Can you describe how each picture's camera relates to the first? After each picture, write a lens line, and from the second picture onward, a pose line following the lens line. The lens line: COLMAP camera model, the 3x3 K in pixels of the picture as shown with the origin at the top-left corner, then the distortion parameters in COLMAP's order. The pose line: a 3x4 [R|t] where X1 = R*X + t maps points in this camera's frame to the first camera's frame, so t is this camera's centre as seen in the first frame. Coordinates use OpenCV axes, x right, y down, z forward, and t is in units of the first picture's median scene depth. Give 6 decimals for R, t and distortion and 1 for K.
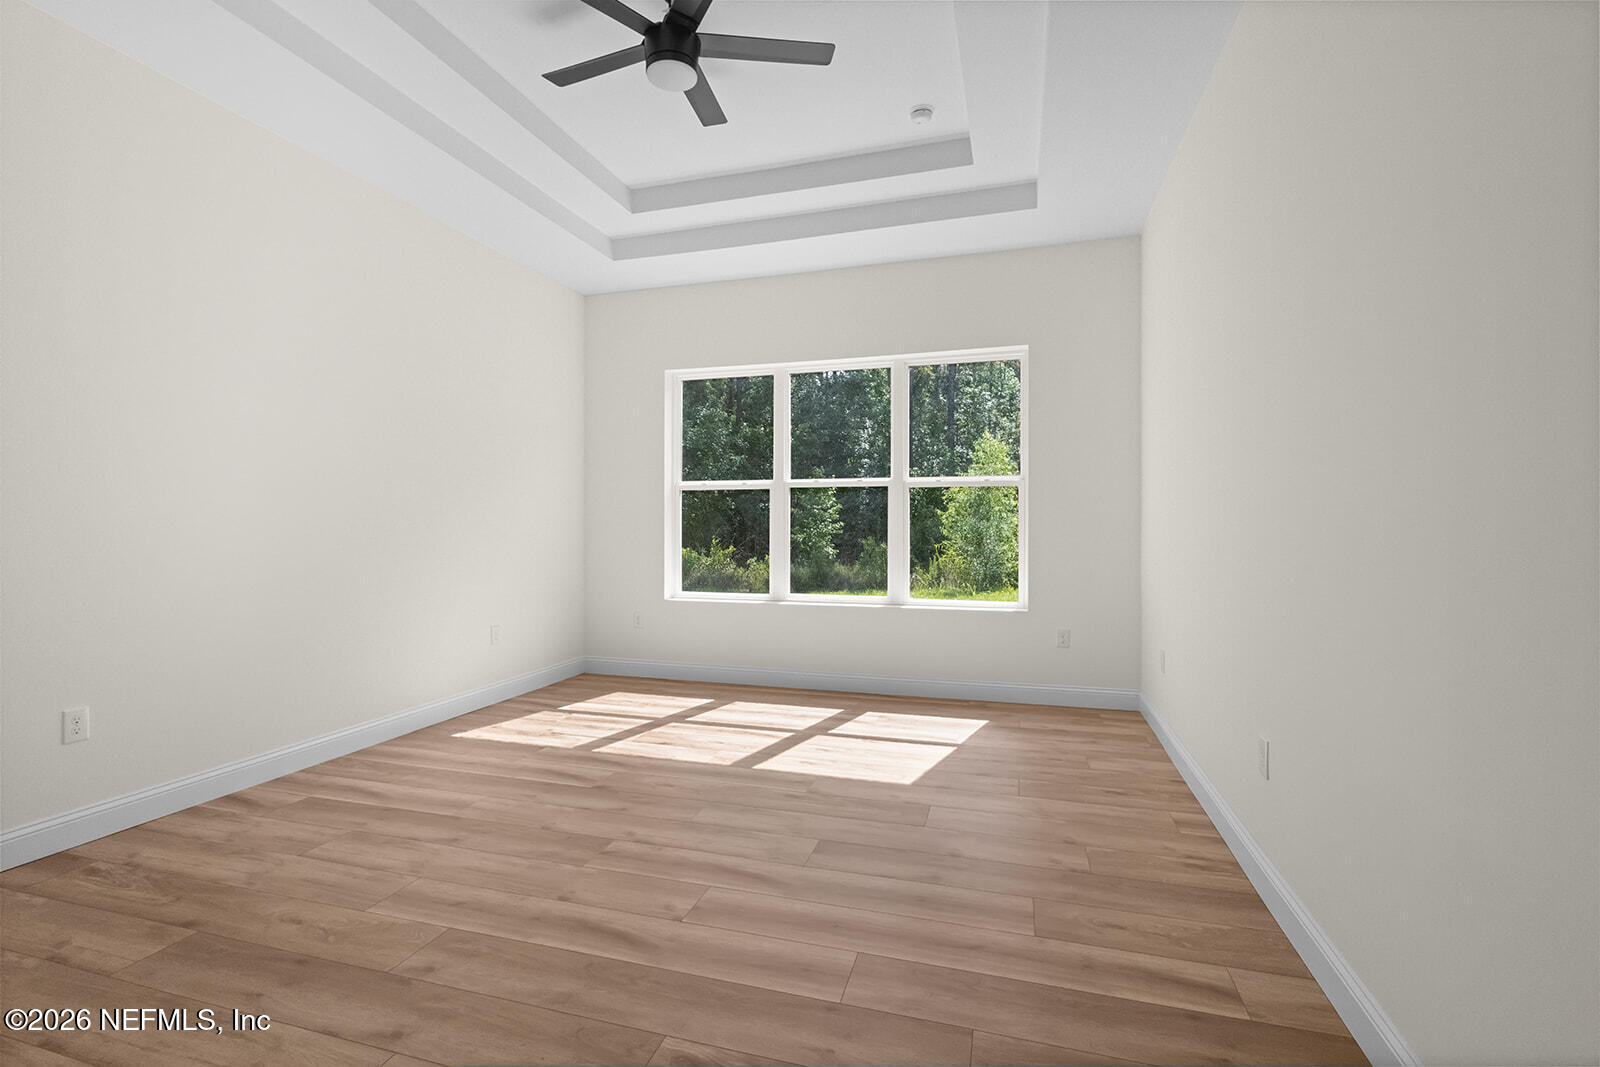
lens RADIAL K [[735.2, 0, 833.1], [0, 735.2, 572.0], [0, 0, 1]] dist [0.006878, 0.000777]
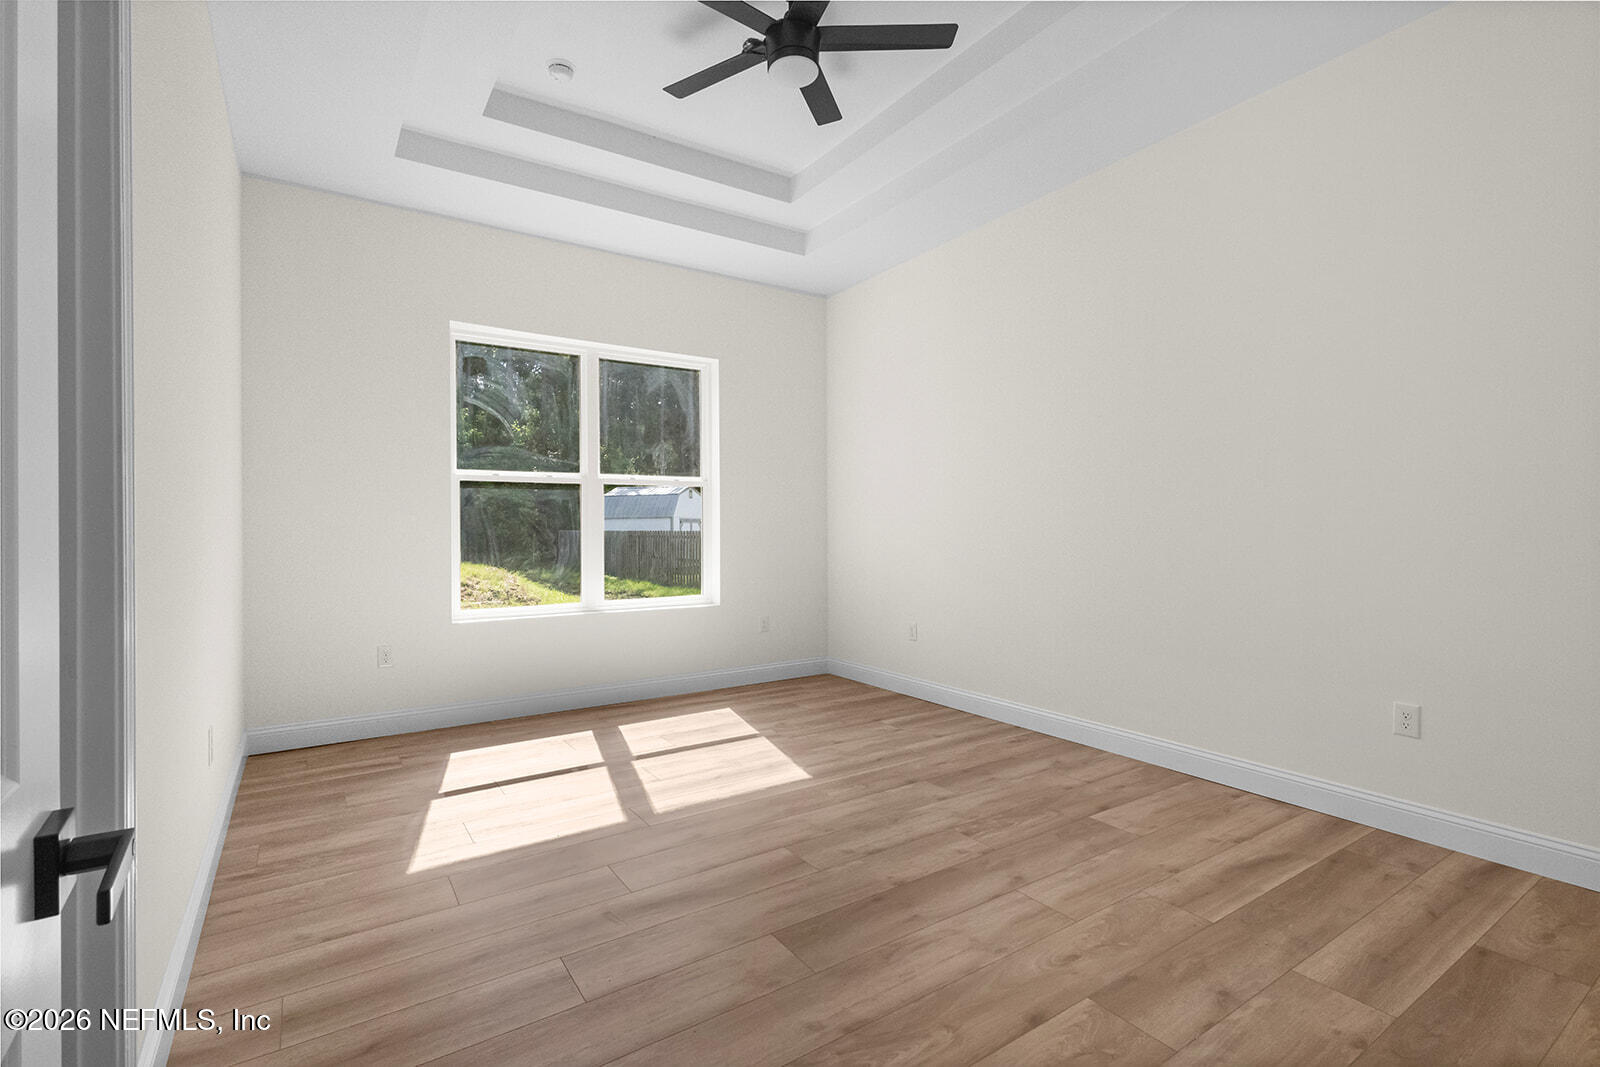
lens RADIAL K [[735.2, 0, 799.9], [0, 735.2, 528.3], [0, 0, 1]] dist [0.006878, 0.000777]
pose [[0.669779, -0.002322, 0.742557, -0.549730], [0.046364, 0.998175, -0.038698, -0.015649], [-0.741111, 0.060348, 0.668664, 0.231737]]
